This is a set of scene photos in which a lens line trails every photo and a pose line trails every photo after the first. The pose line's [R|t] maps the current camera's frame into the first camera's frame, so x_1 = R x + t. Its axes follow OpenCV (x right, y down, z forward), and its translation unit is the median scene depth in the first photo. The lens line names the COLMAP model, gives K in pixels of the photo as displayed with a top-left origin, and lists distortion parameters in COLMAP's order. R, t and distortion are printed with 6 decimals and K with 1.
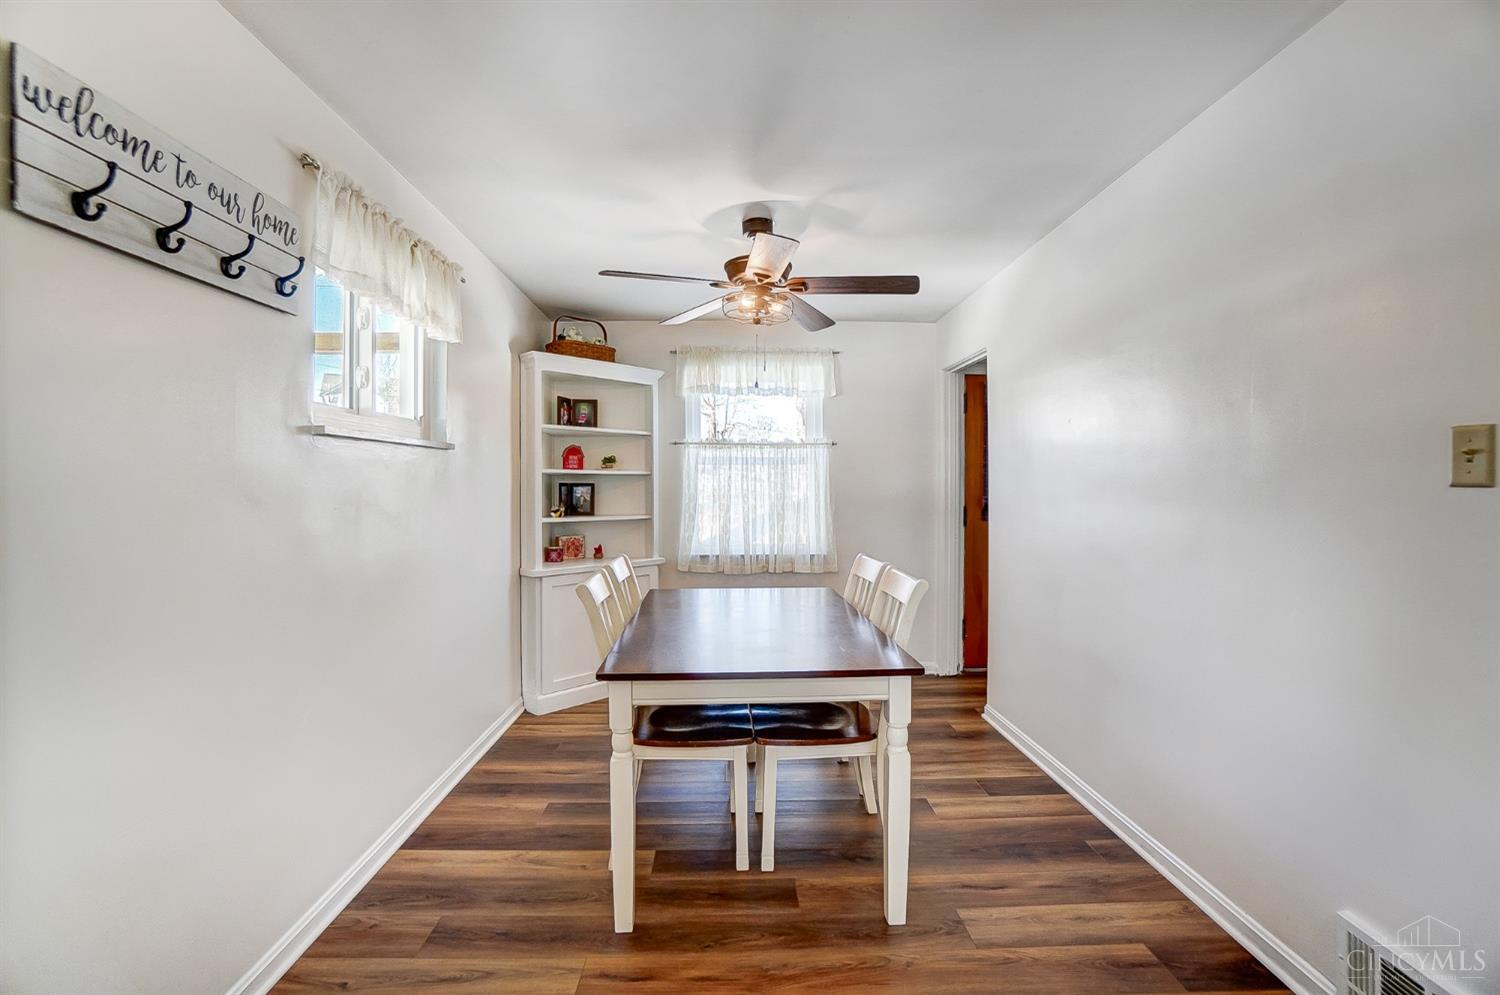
lens RADIAL K [[671.0, 0, 752.6], [0, 671.0, 482.1], [0, 0, 1]] dist [-0.064478, 0.022263]
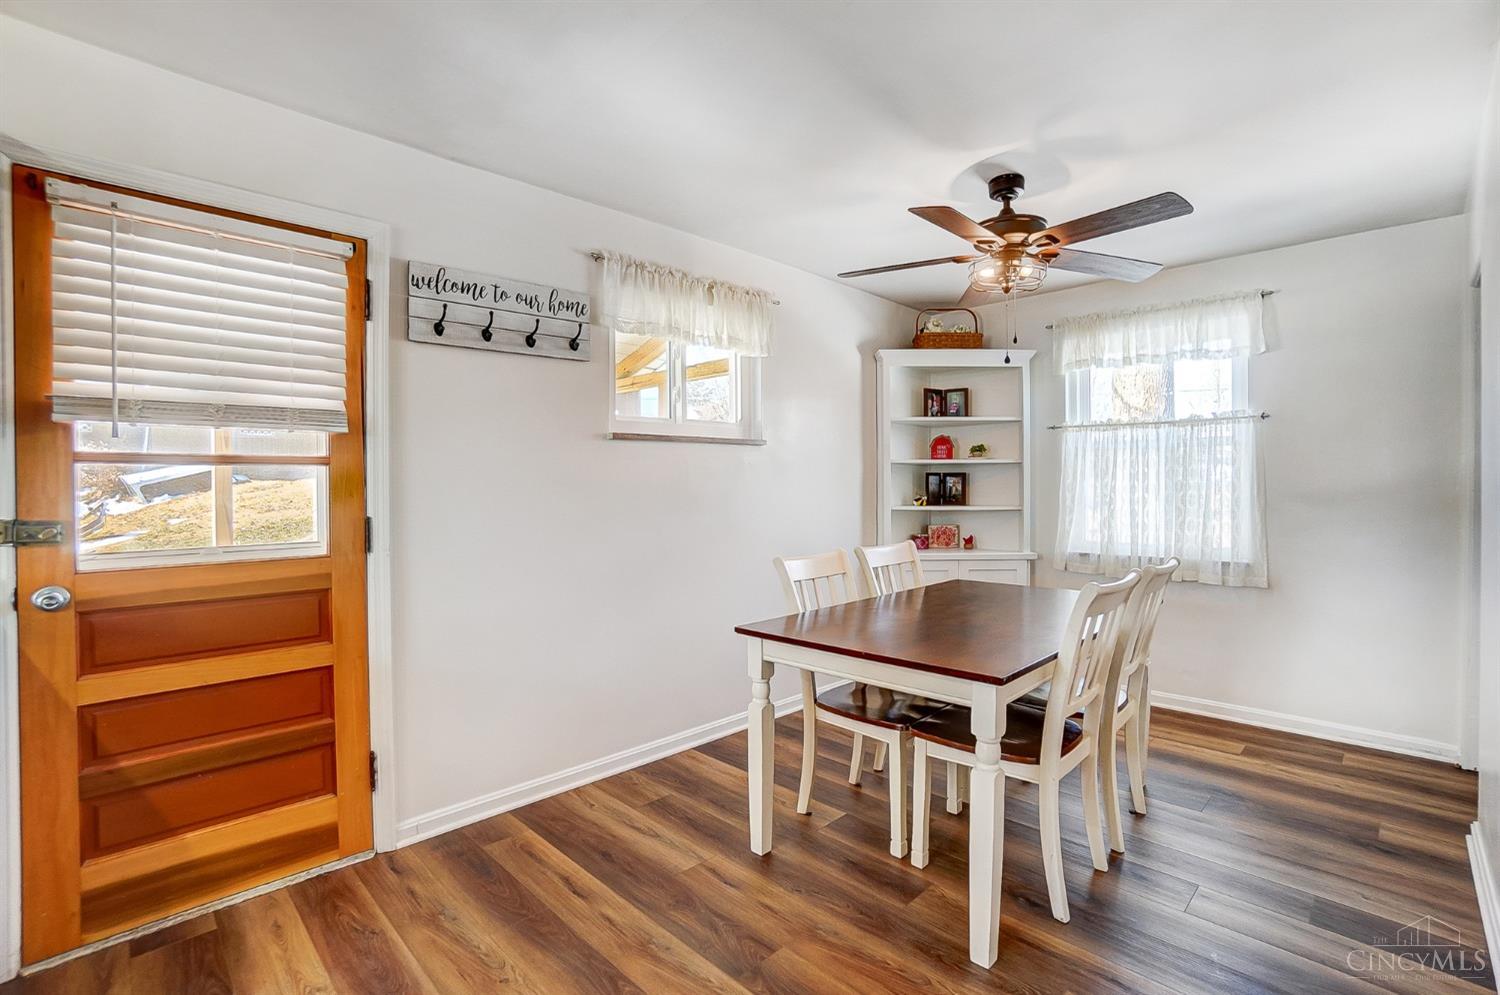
lens RADIAL K [[693.2, 0, 743.2], [0, 693.2, 483.0], [0, 0, 1]] dist [-0.069951, 0.024269]
pose [[0.677854, -0.002576, -0.735192, 0.306234], [0.008566, 0.999954, 0.004394, 0.010003], [0.735146, -0.009277, 0.677845, 0.073969]]
